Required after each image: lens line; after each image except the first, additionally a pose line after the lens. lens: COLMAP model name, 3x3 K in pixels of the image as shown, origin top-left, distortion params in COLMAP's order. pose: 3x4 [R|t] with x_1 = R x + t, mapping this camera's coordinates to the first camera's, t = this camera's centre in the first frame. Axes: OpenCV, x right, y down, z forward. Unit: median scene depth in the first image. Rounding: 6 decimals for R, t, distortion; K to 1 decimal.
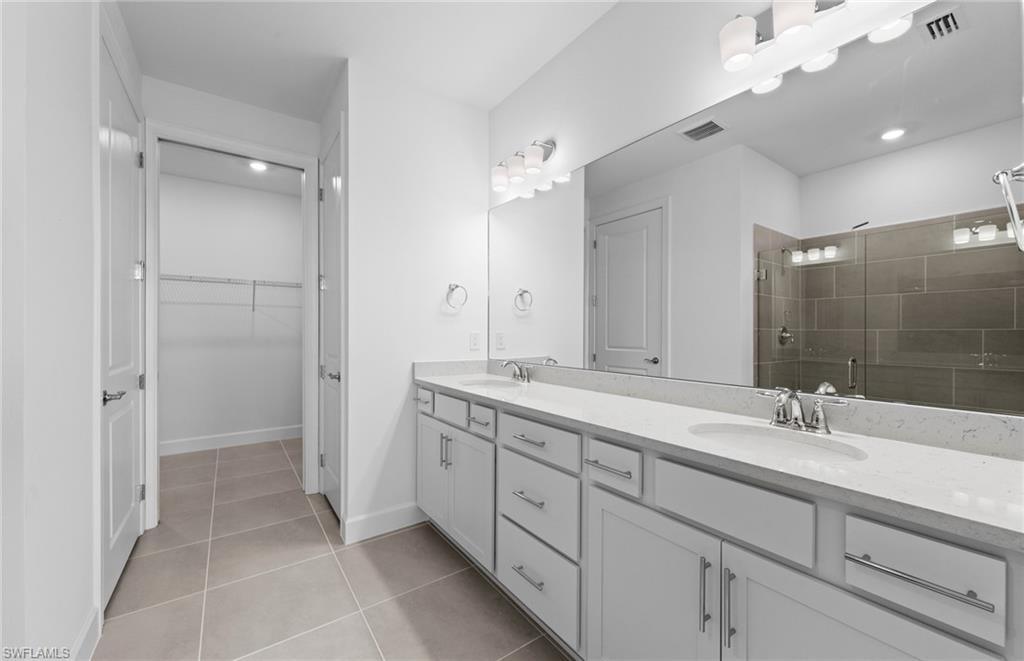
lens RADIAL K [[393.0, 0, 519.1], [0, 393.0, 338.4], [0, 0, 1]] dist [-0.001927, -0.000252]
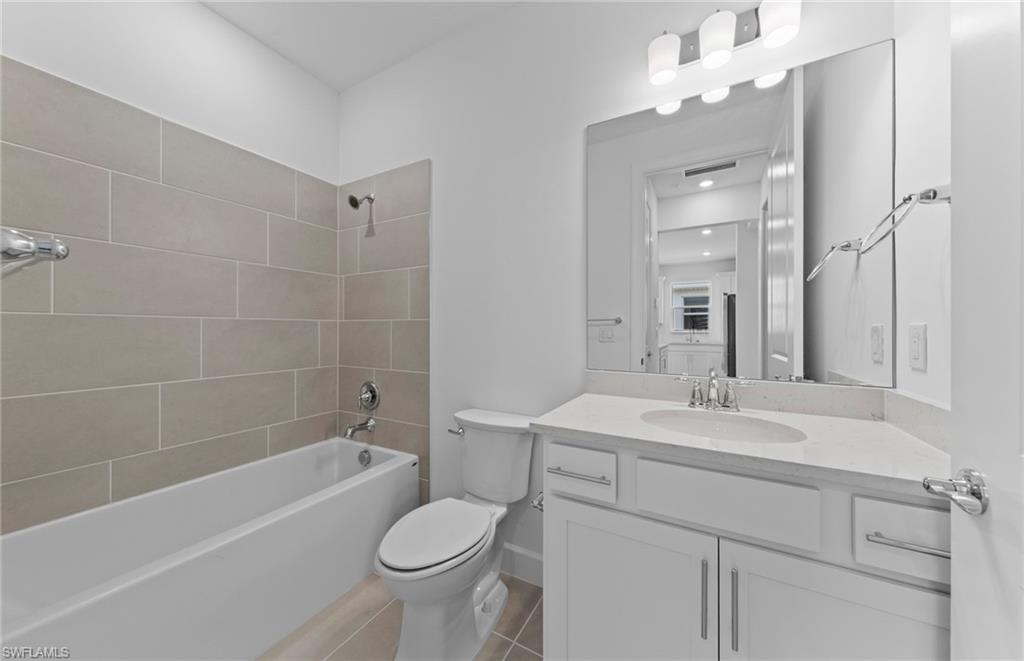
lens RADIAL K [[349.0, 0, 519.9], [0, 349.0, 326.1], [0, 0, 1]] dist [0.006250, -0.000540]
pose [[0.907373, -0.003911, 0.420309, -0.230411], [0.010308, 0.999863, -0.012950, -0.002161], [-0.420201, 0.016083, 0.907289, 0.325853]]
